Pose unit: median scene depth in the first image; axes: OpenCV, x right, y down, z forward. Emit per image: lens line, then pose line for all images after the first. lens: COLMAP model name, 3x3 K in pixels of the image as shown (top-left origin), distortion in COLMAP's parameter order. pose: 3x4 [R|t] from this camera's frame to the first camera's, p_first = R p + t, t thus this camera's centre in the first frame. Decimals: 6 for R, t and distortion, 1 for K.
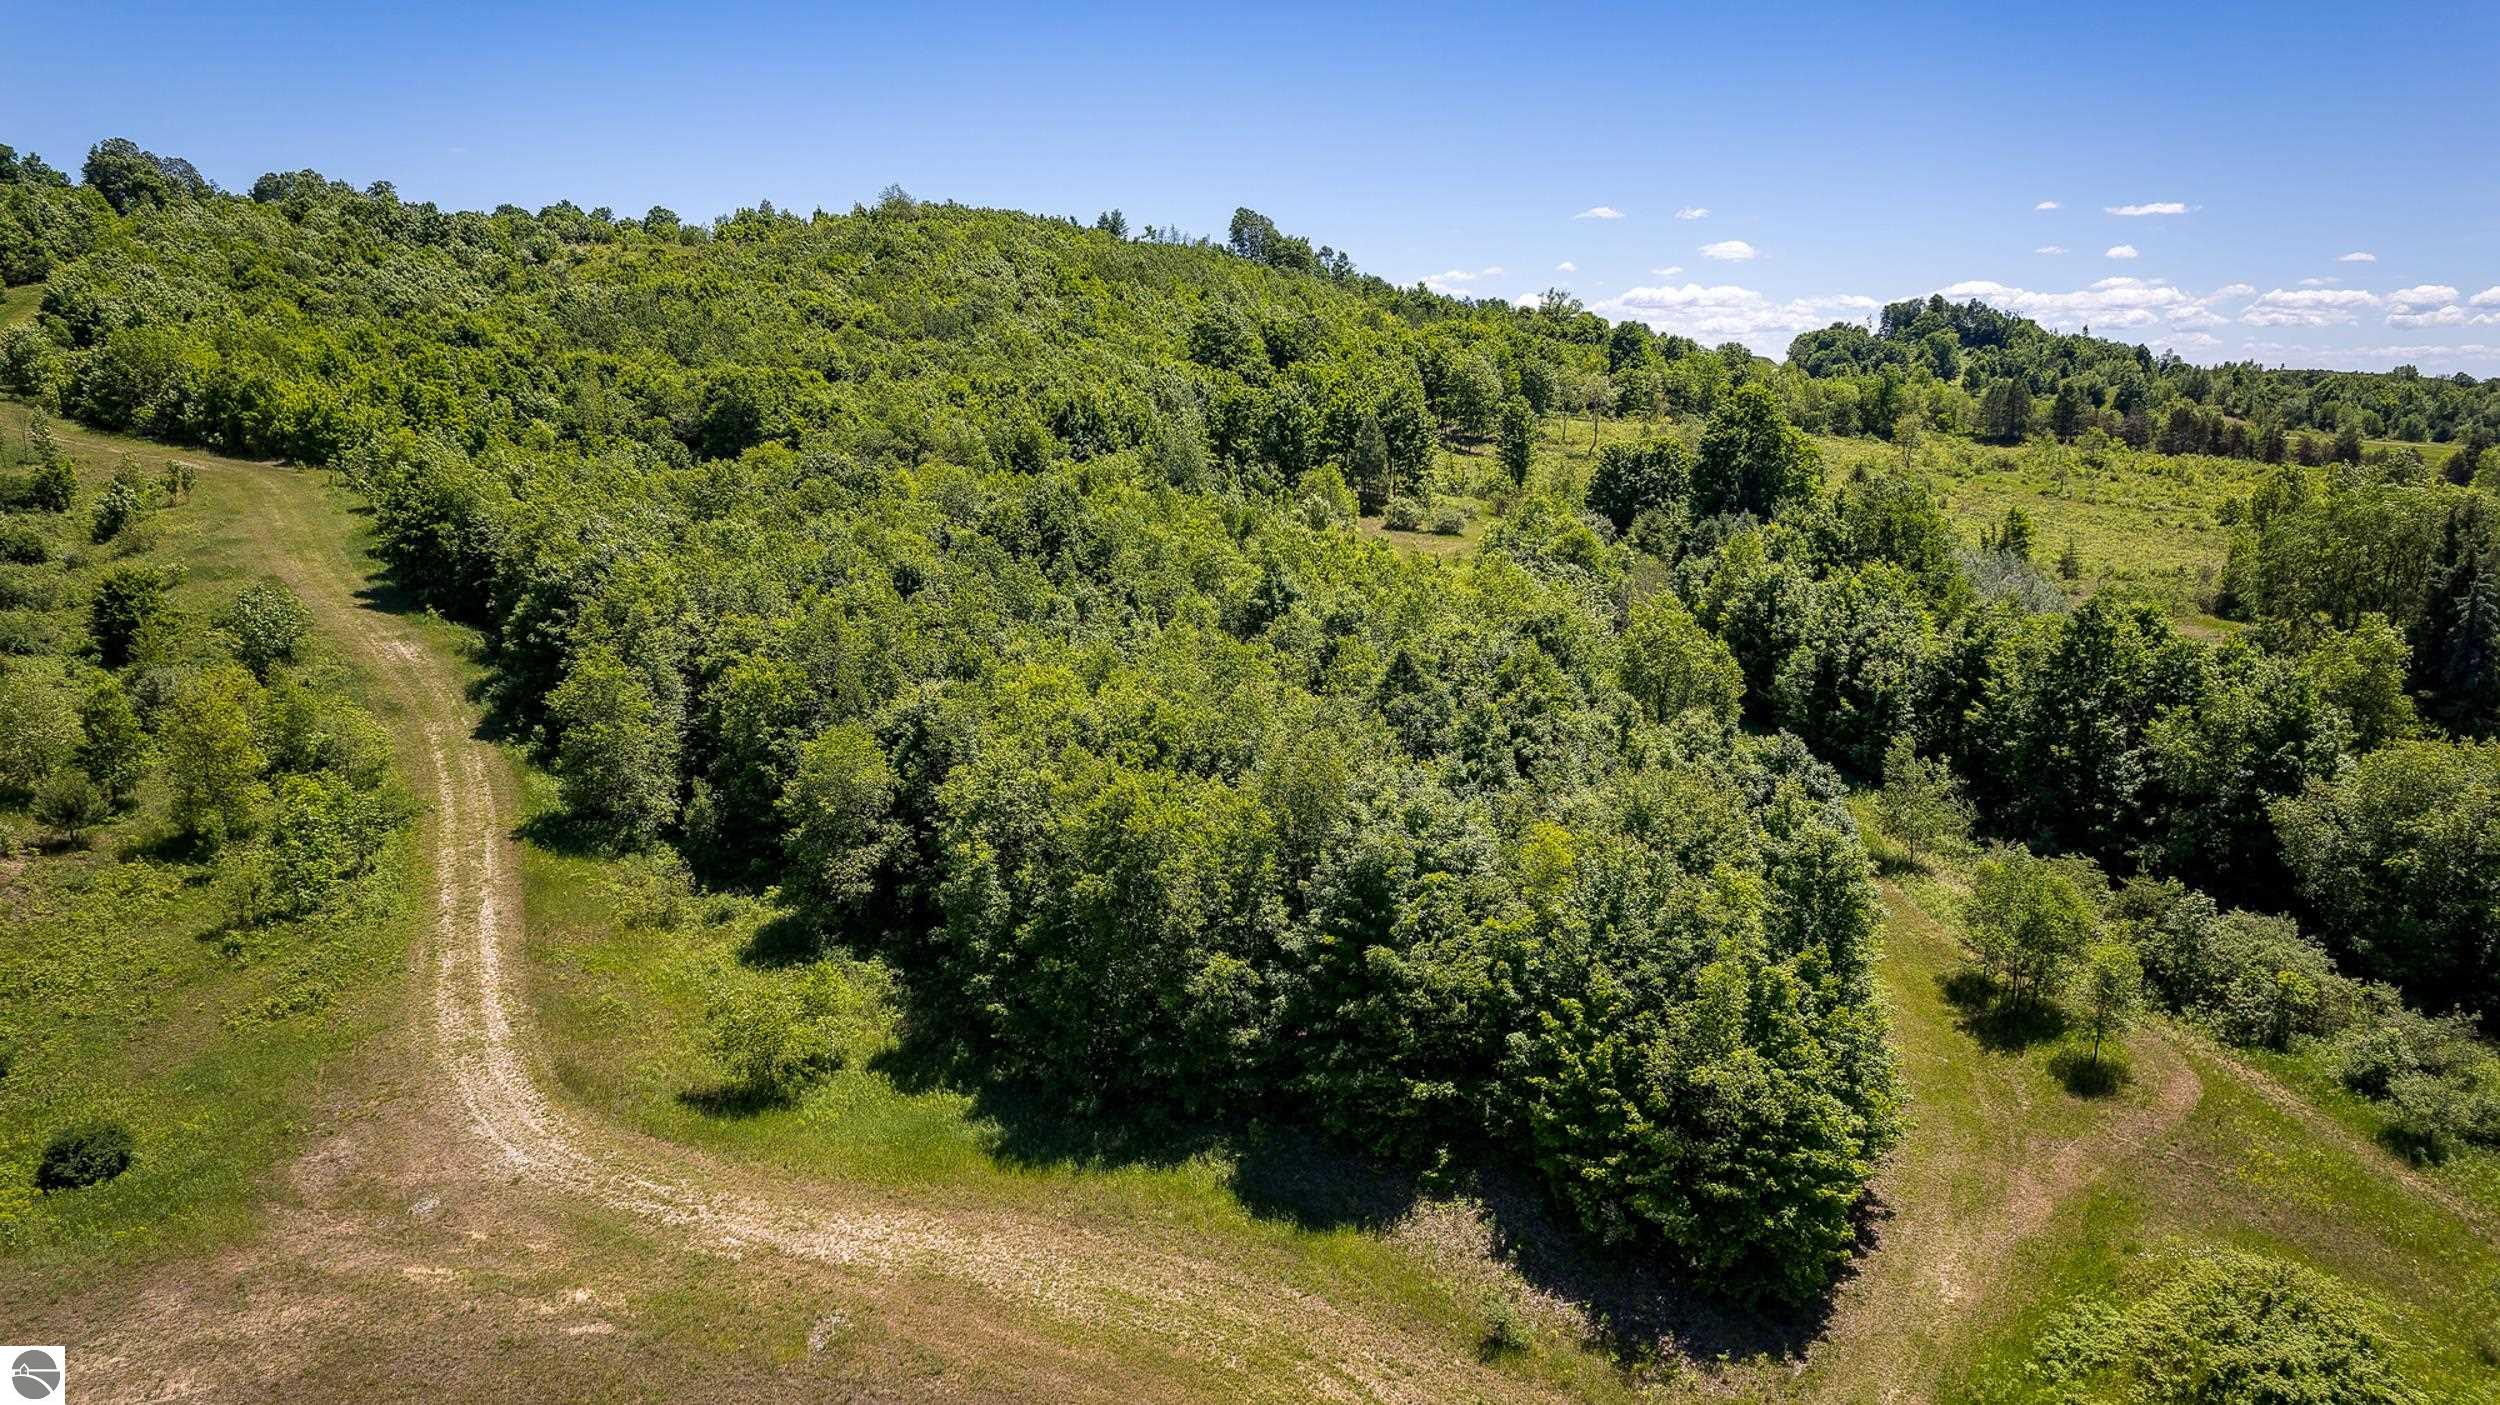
lens RADIAL K [[1568.7, 0, 1248.8], [0, 1568.7, 750.6], [0, 0, 1]] dist [-0.001044, -0.001731]
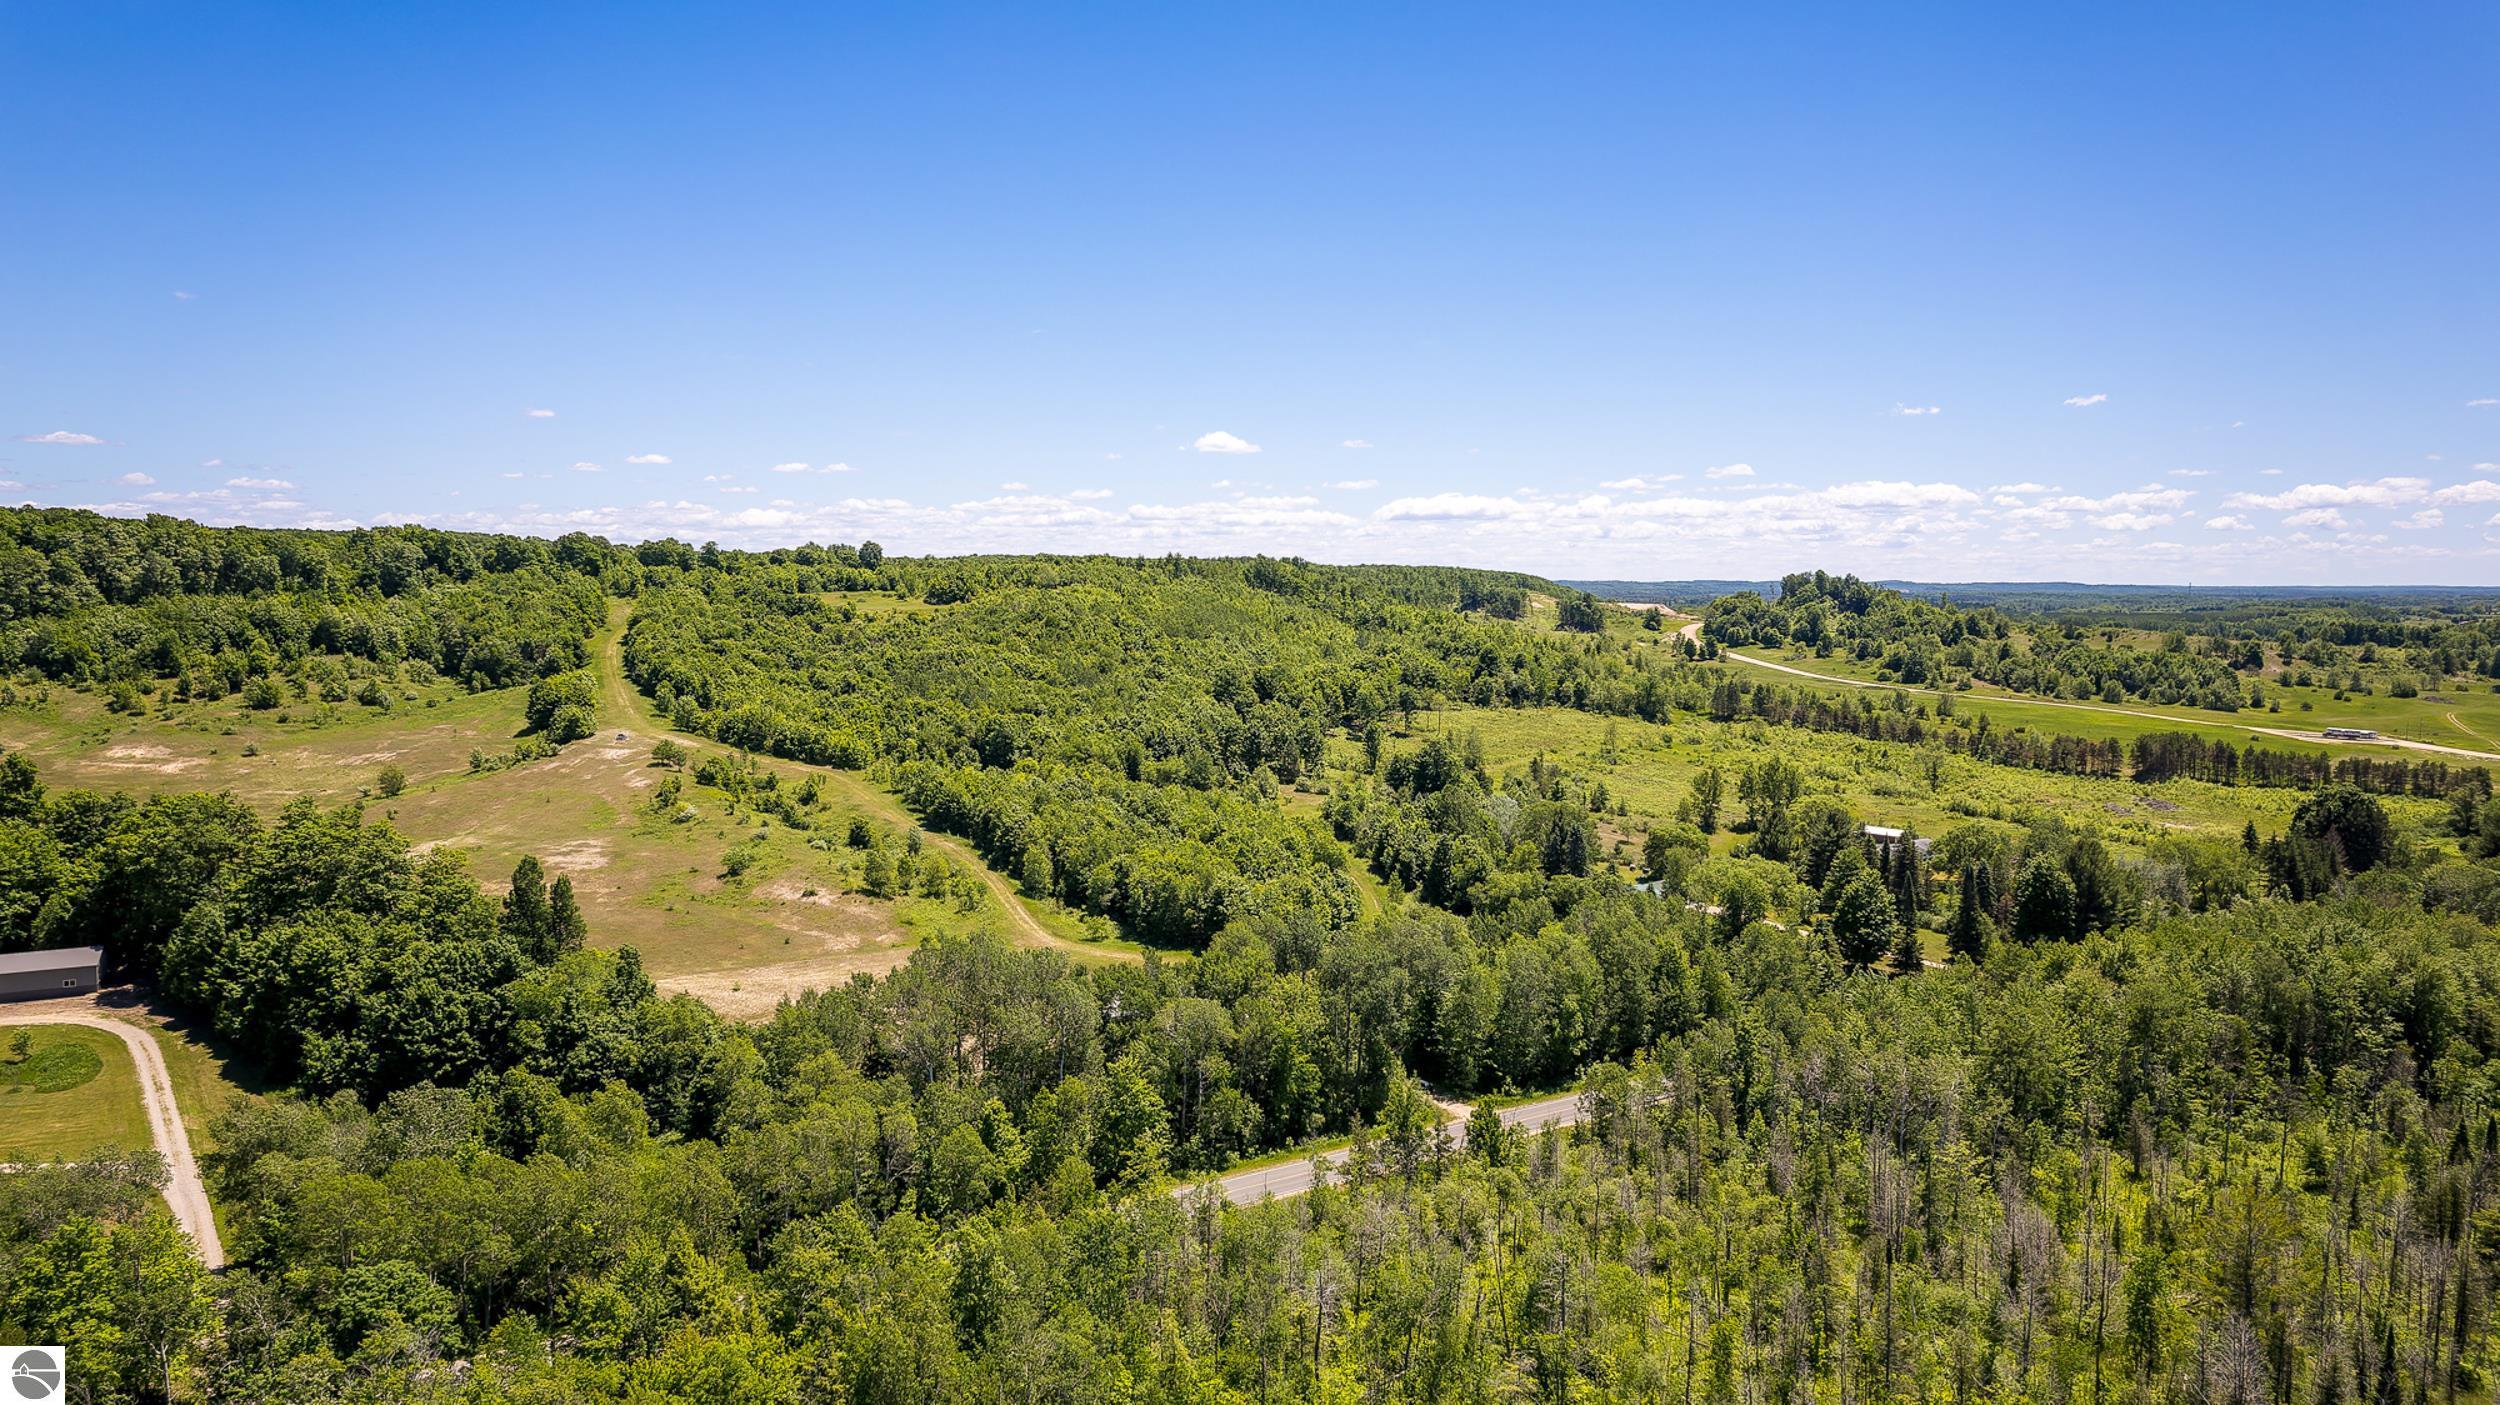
lens RADIAL K [[1583.7, 0, 1250.0], [0, 1583.7, 702.5], [0, 0, 1]] dist [0.000338, -0.001288]
pose [[0.999258, 0.002317, -0.038444, 0.261685], [-0.008185, 0.988162, -0.153197, 0.181858], [0.037634, 0.153398, 0.987448, -2.902218]]
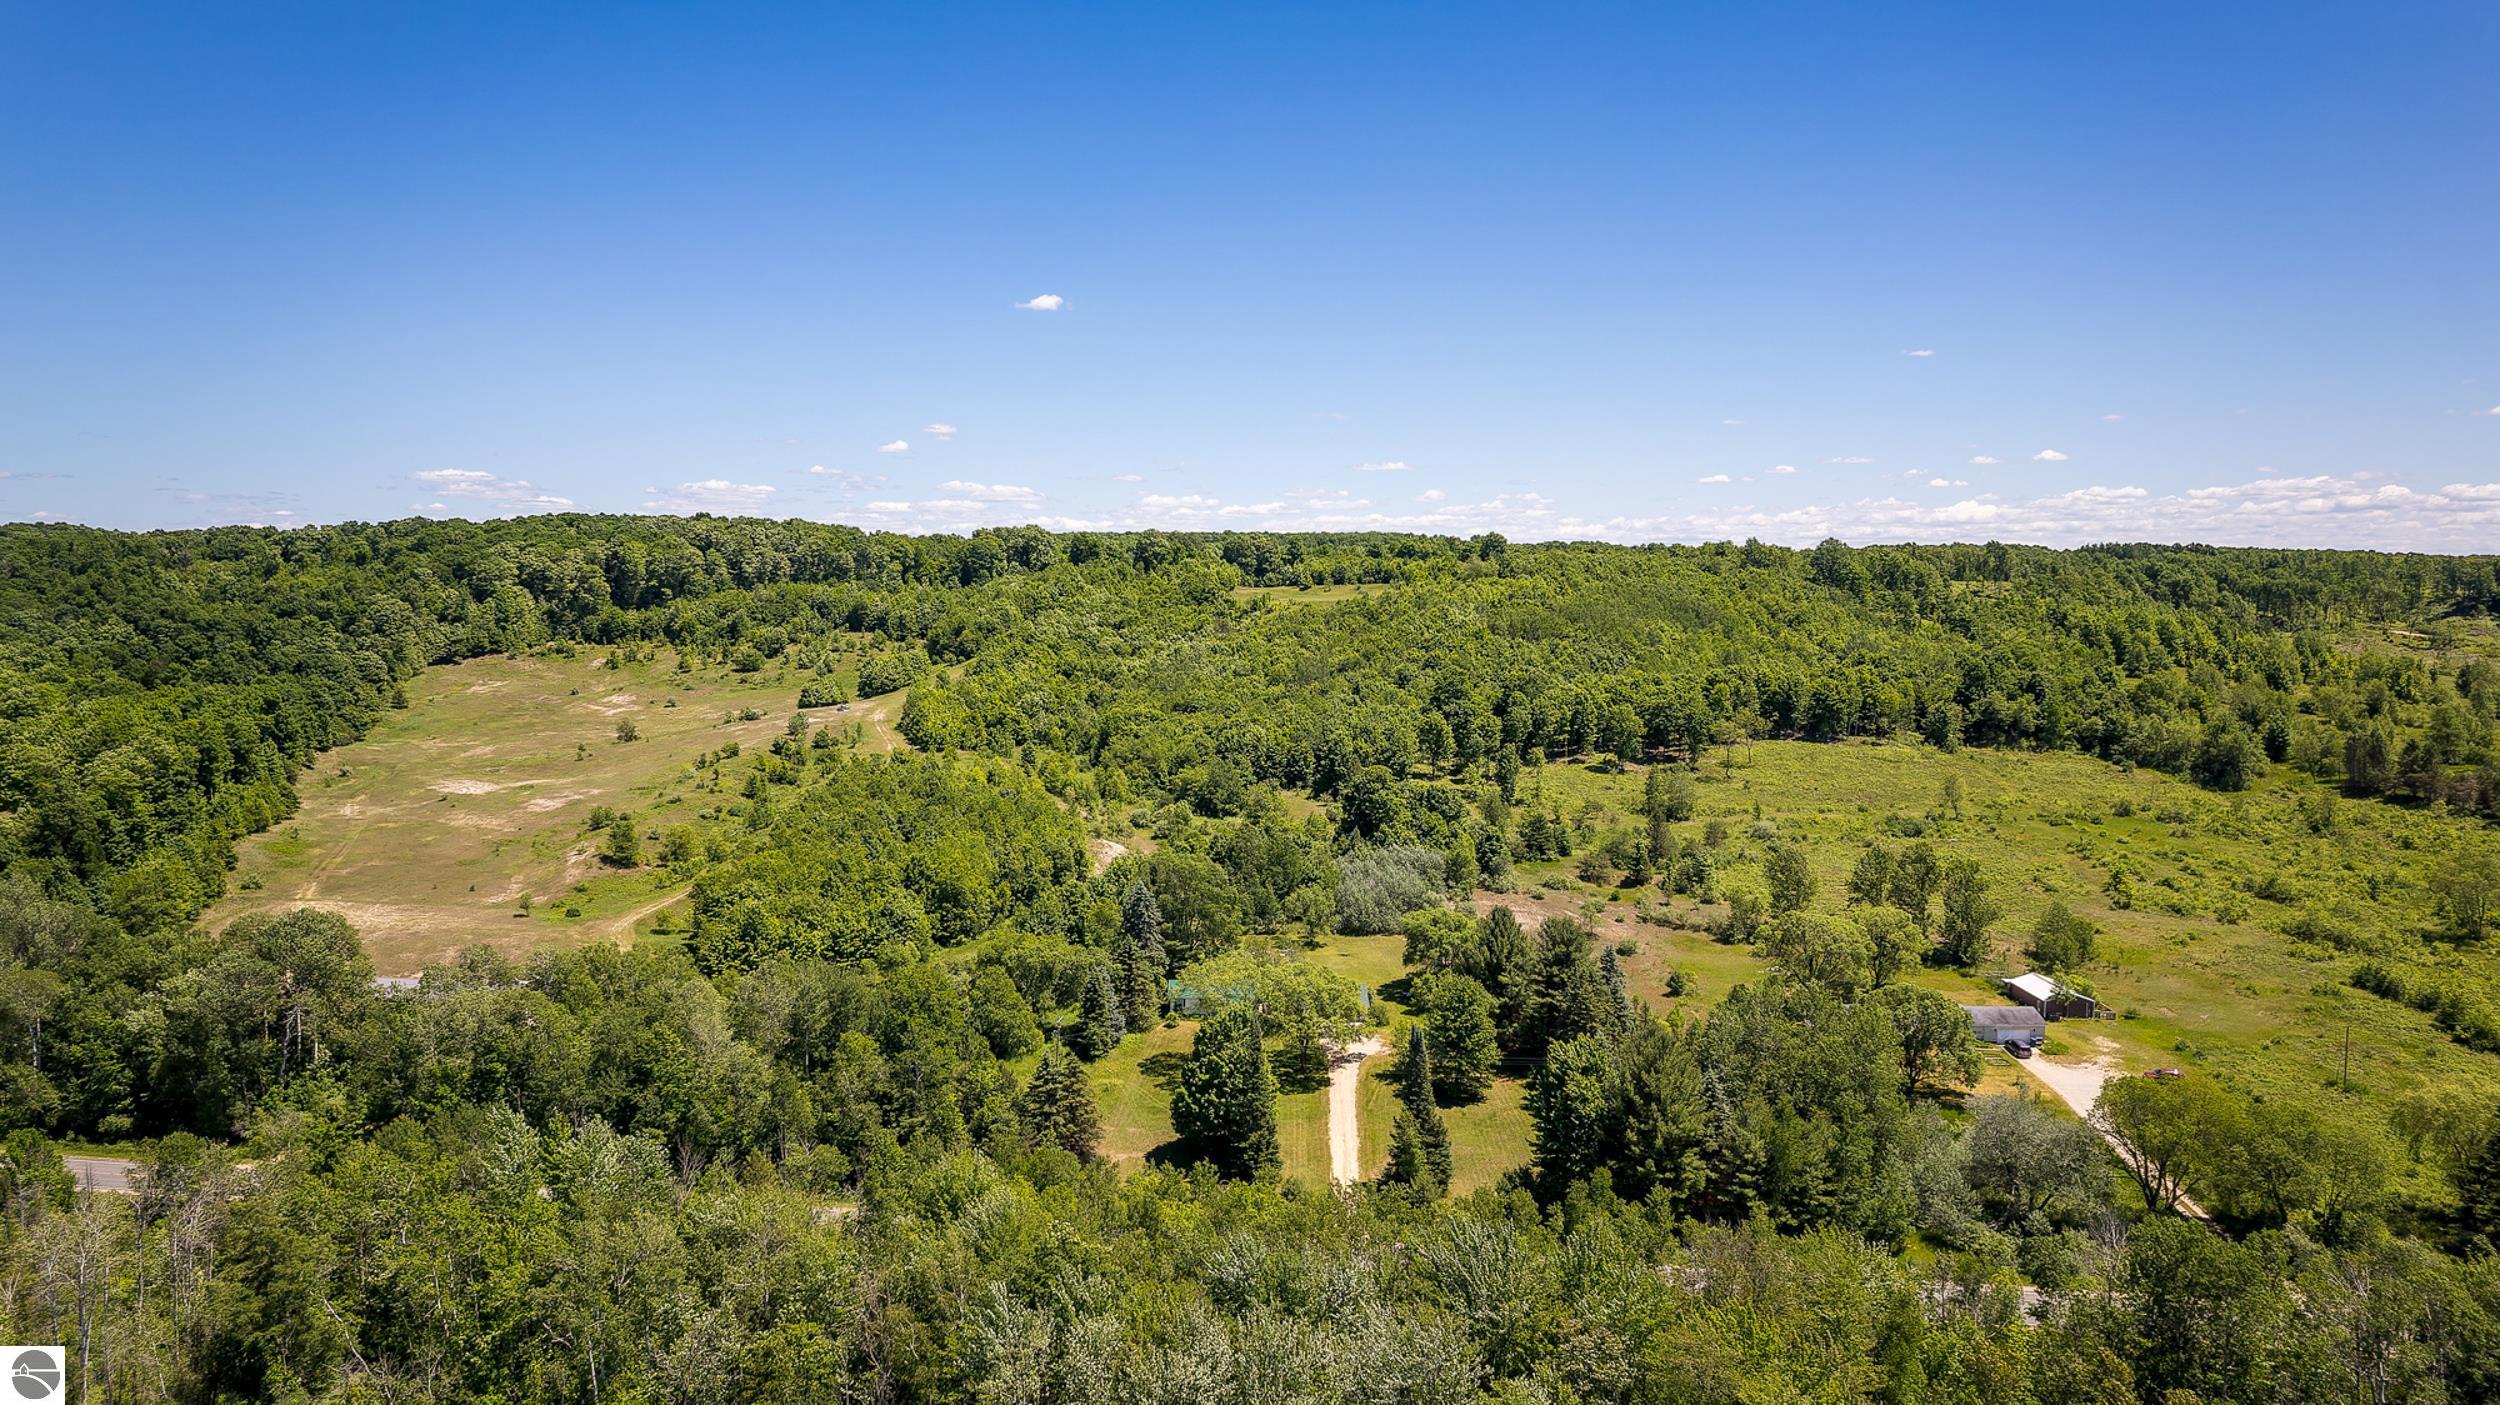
lens RADIAL K [[1565.2, 0, 1237.4], [0, 1565.2, 707.9], [0, 0, 1]] dist [0.003621, 0.000369]
pose [[0.715227, 0.056645, -0.696593, 3.091649], [-0.158894, 0.983788, -0.083145, -0.239076], [0.680591, 0.170152, 0.712632, -0.954959]]
